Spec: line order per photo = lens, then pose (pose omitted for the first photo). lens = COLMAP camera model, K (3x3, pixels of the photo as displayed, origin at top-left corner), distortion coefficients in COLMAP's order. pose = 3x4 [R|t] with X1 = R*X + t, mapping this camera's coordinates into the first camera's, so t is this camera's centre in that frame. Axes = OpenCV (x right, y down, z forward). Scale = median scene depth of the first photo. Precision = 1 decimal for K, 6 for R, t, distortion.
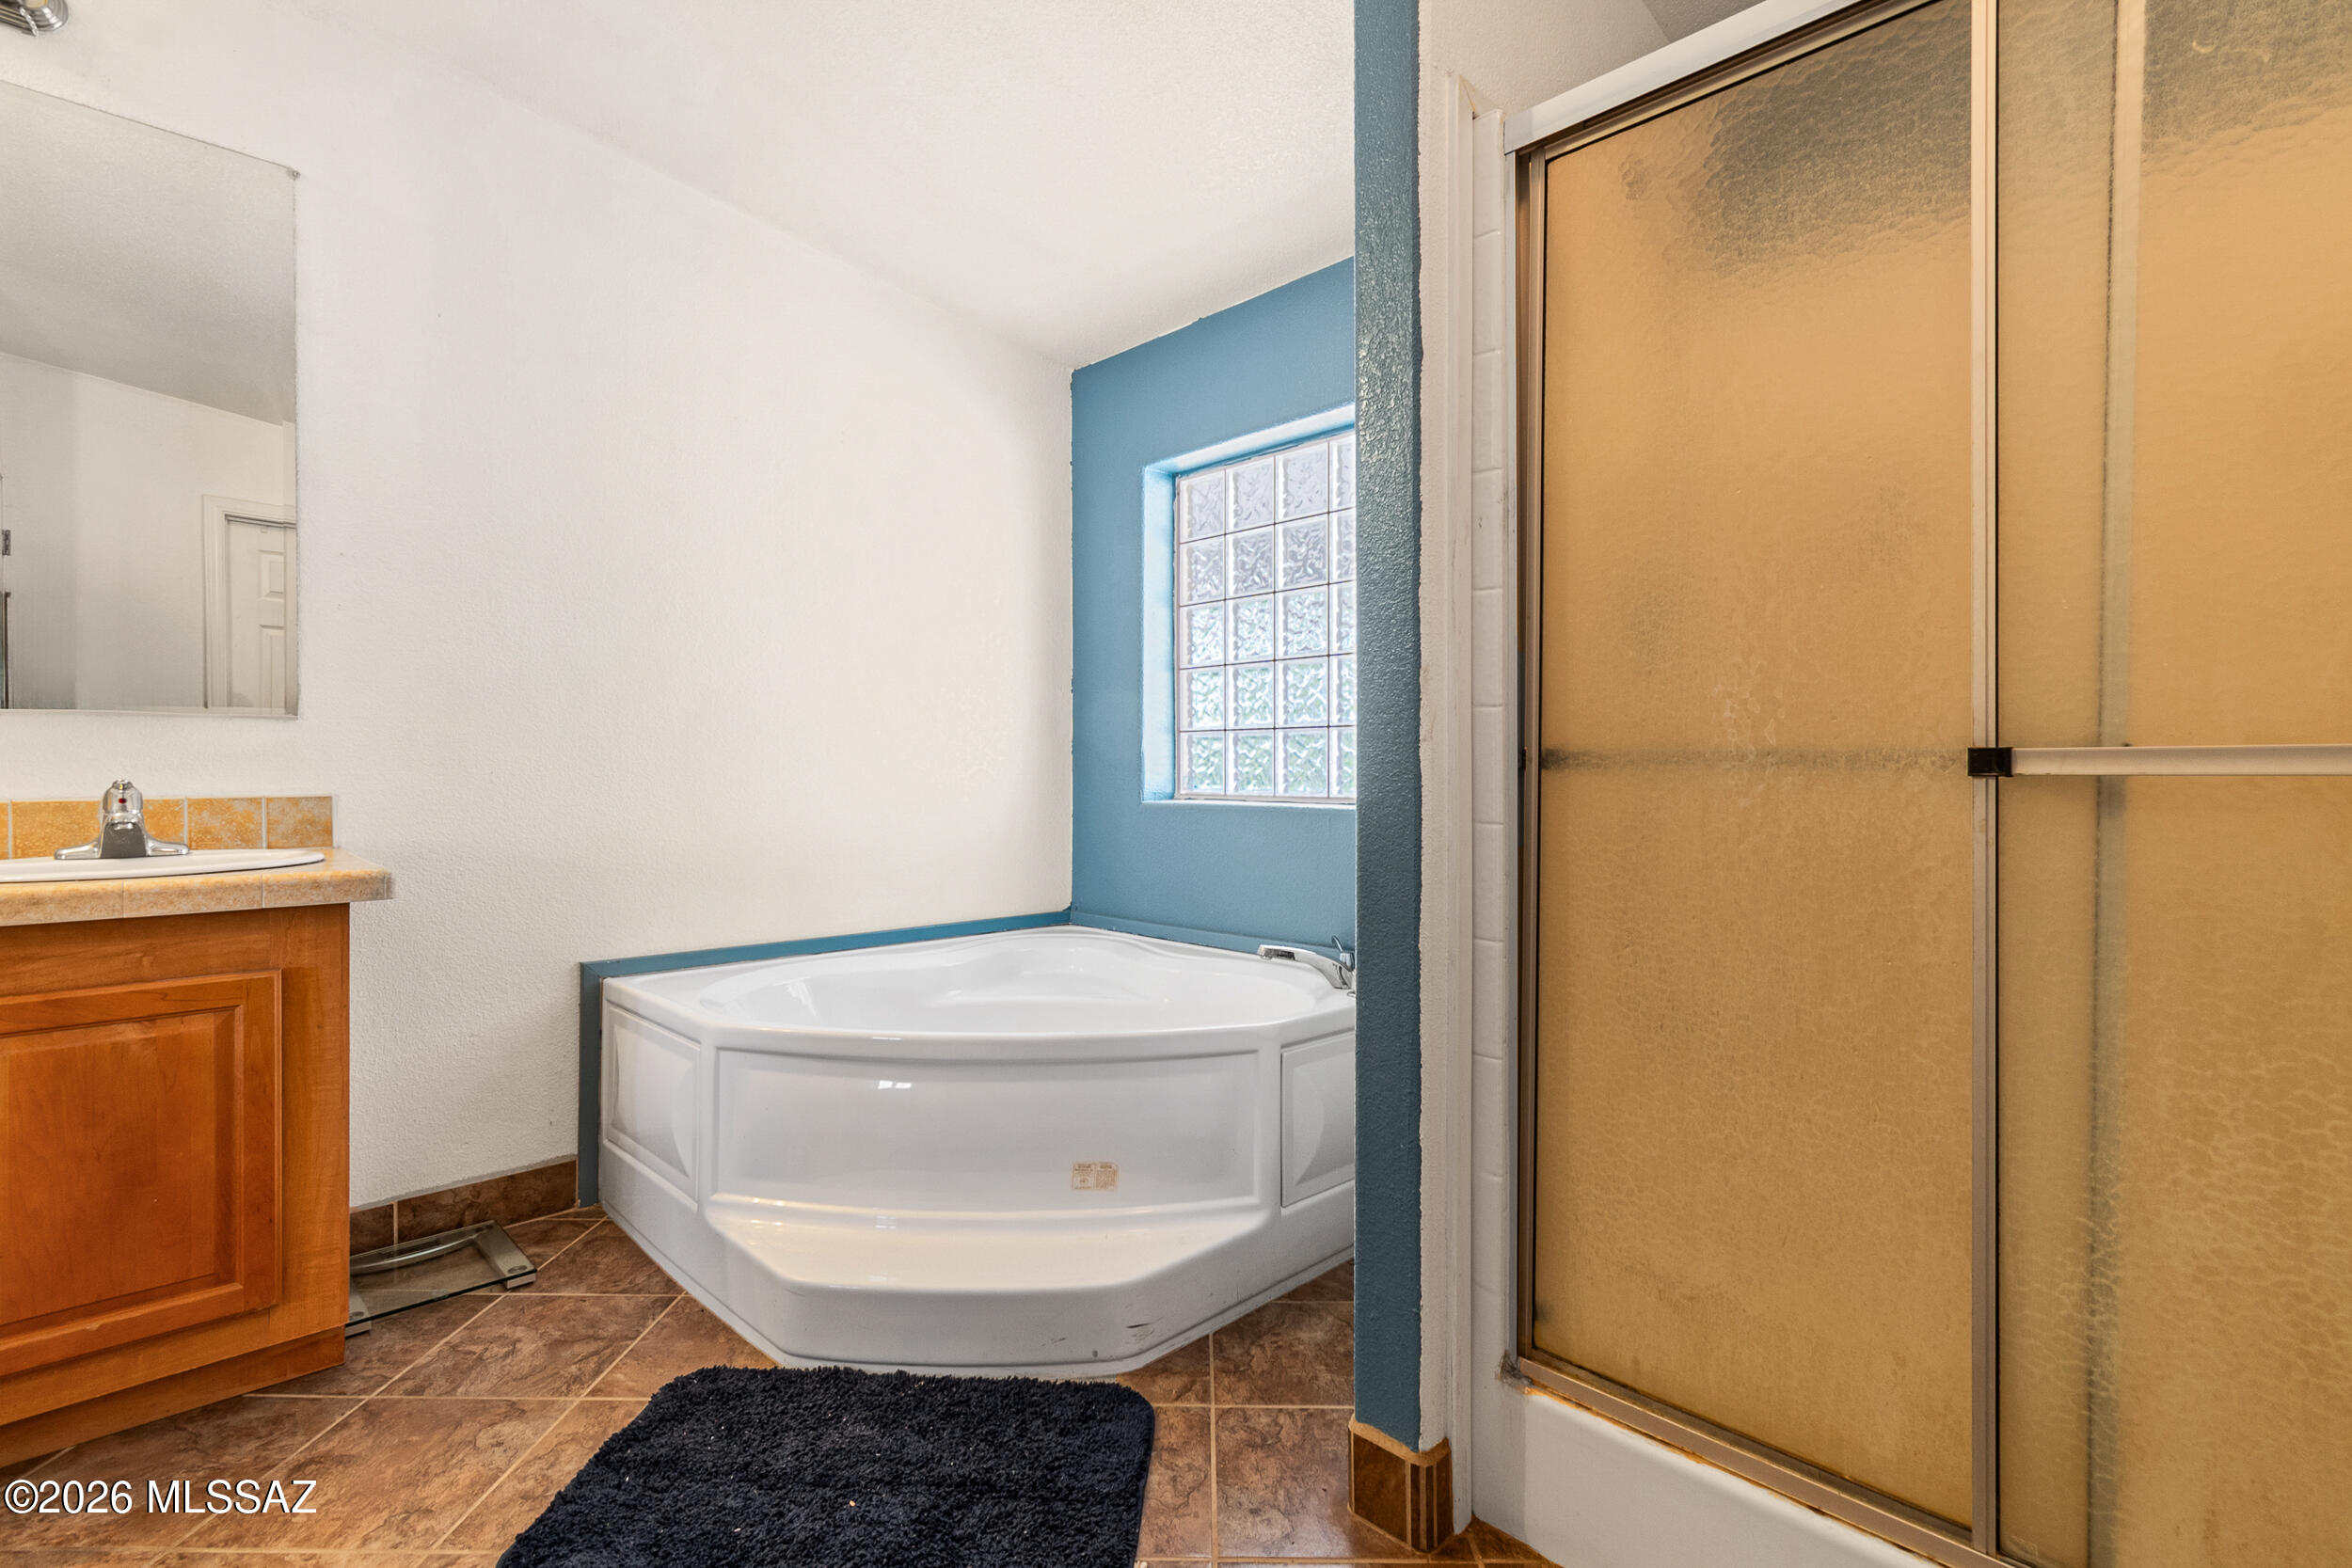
lens RADIAL K [[1069.9, 0, 1176.0], [0, 1069.9, 784.0], [0, 0, 1]] dist [0.001881, 0.000279]
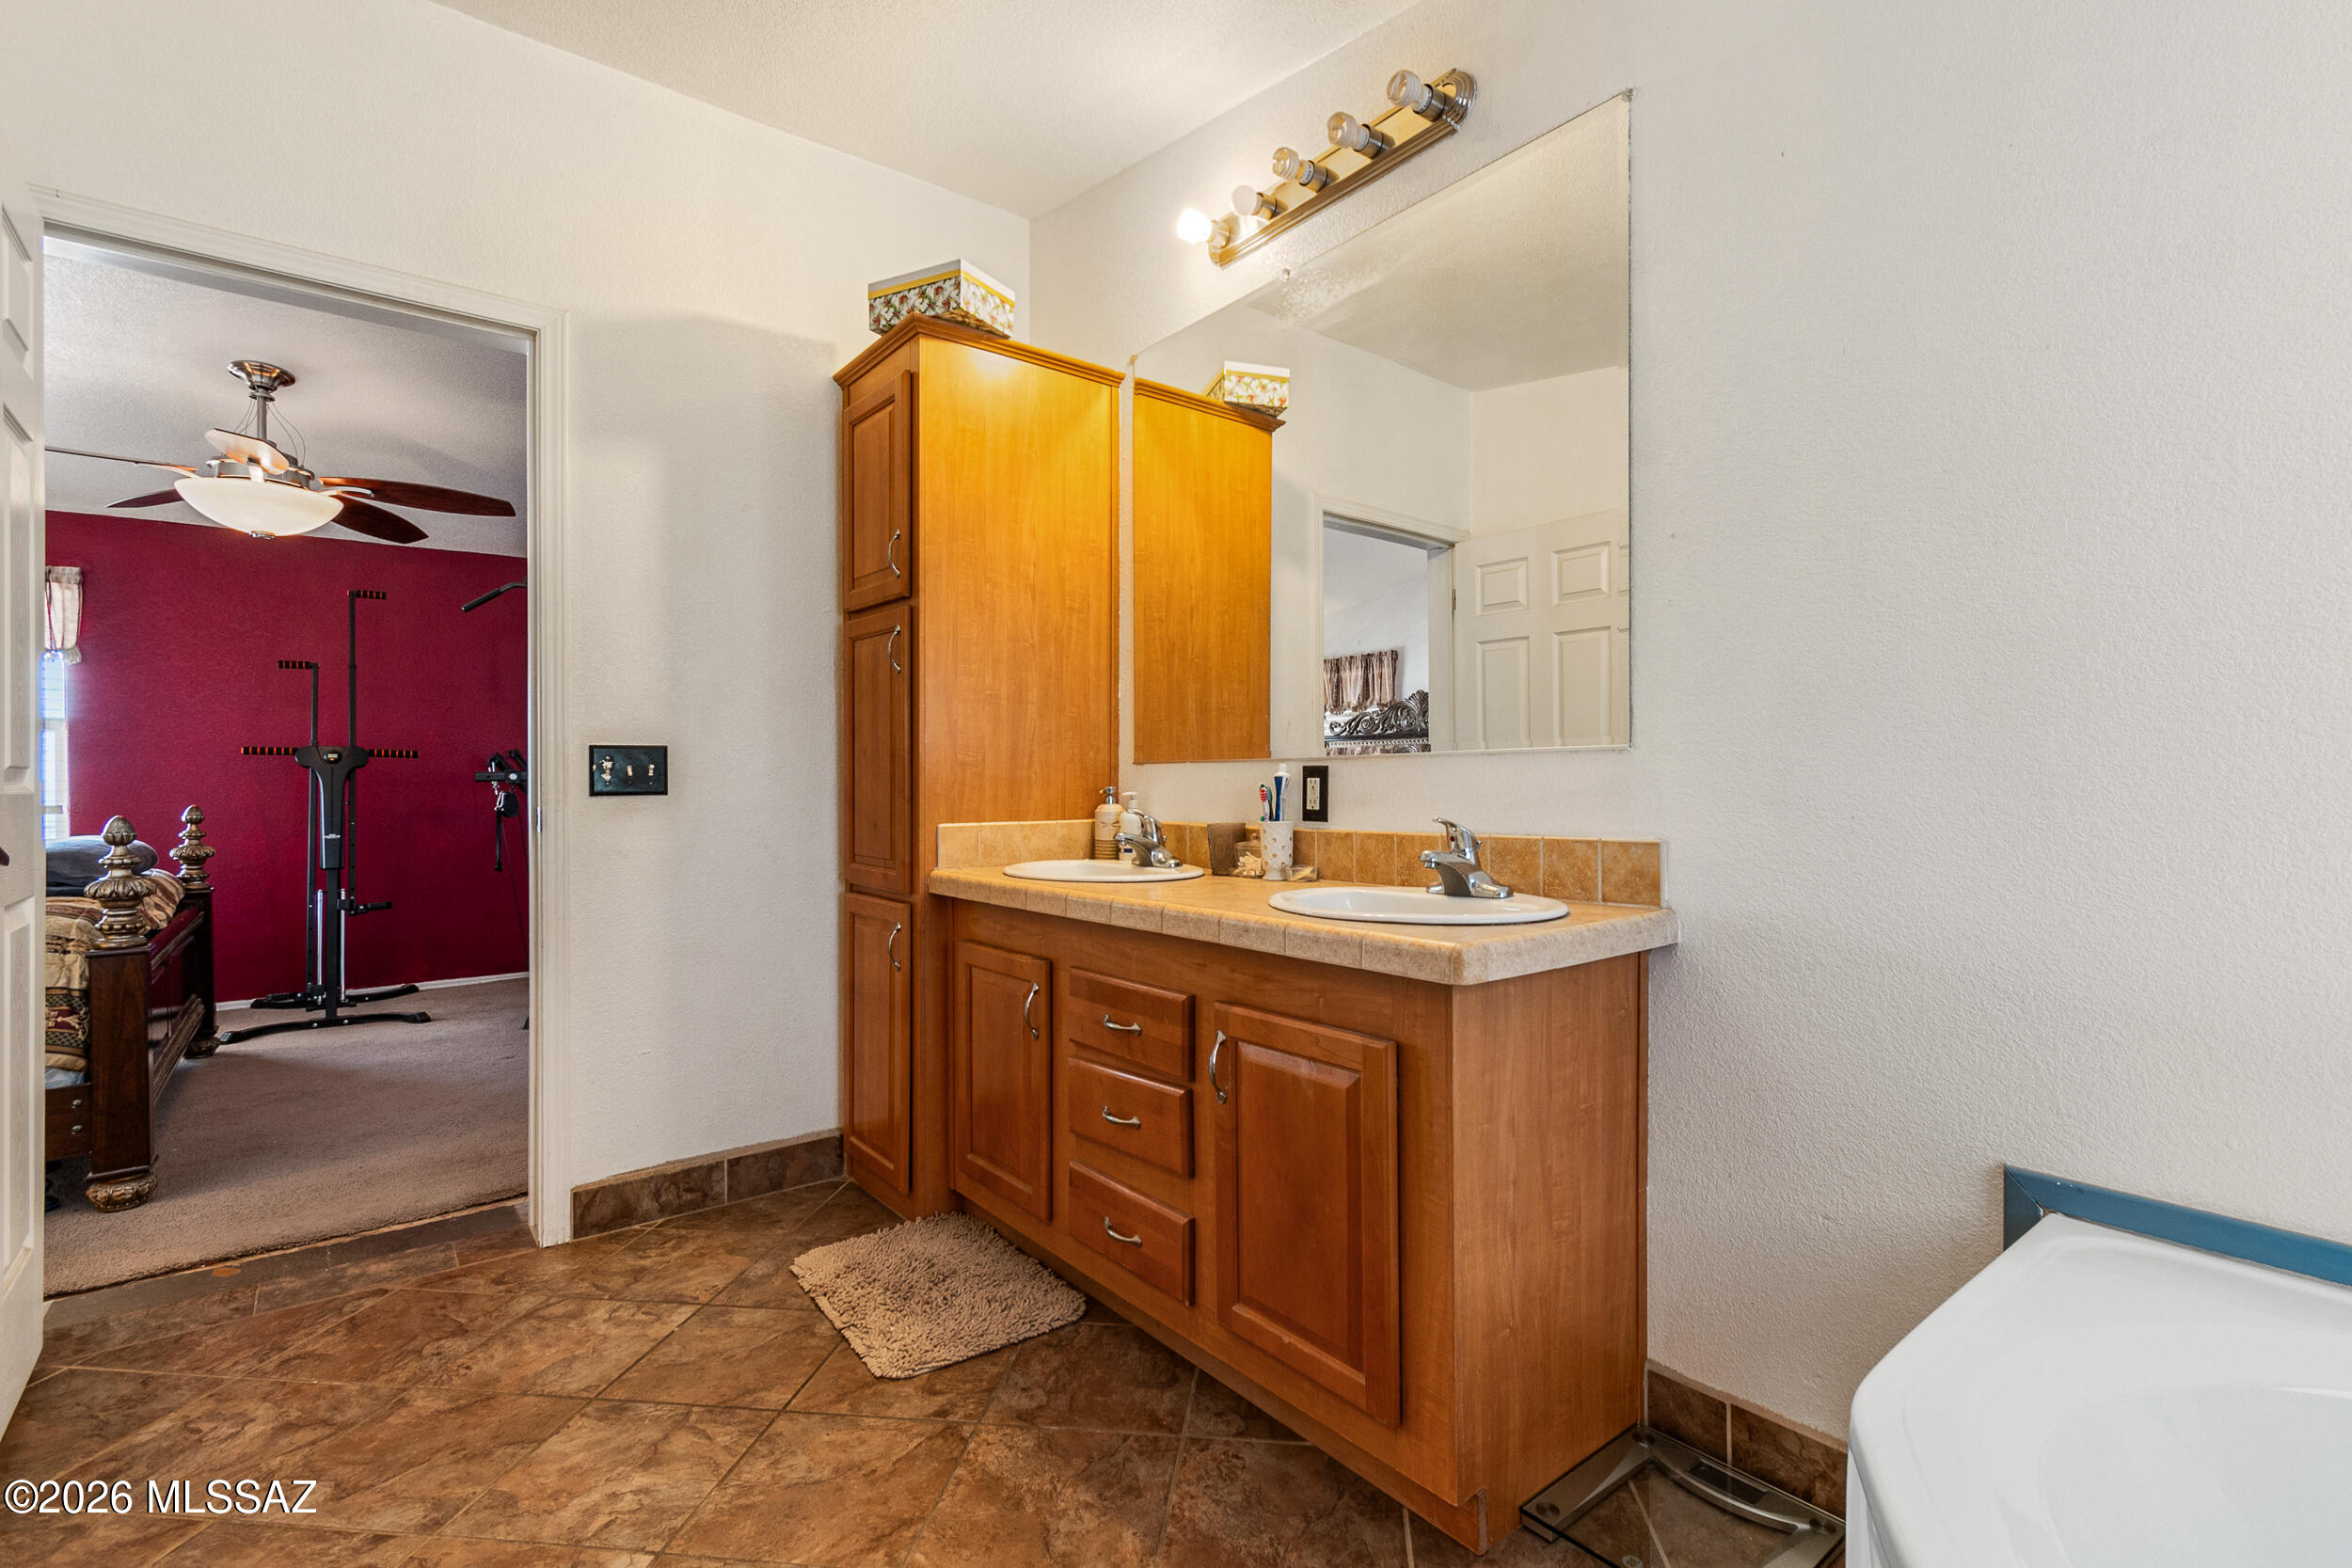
lens RADIAL K [[1069.9, 0, 1176.0], [0, 1069.9, 784.0], [0, 0, 1]] dist [0.001881, 0.000279]
pose [[-0.099057, -0.004948, -0.995069, 0.039622], [-0.009819, 0.999944, -0.003995, -0.026820], [0.995033, 0.009374, -0.099100, 0.759707]]
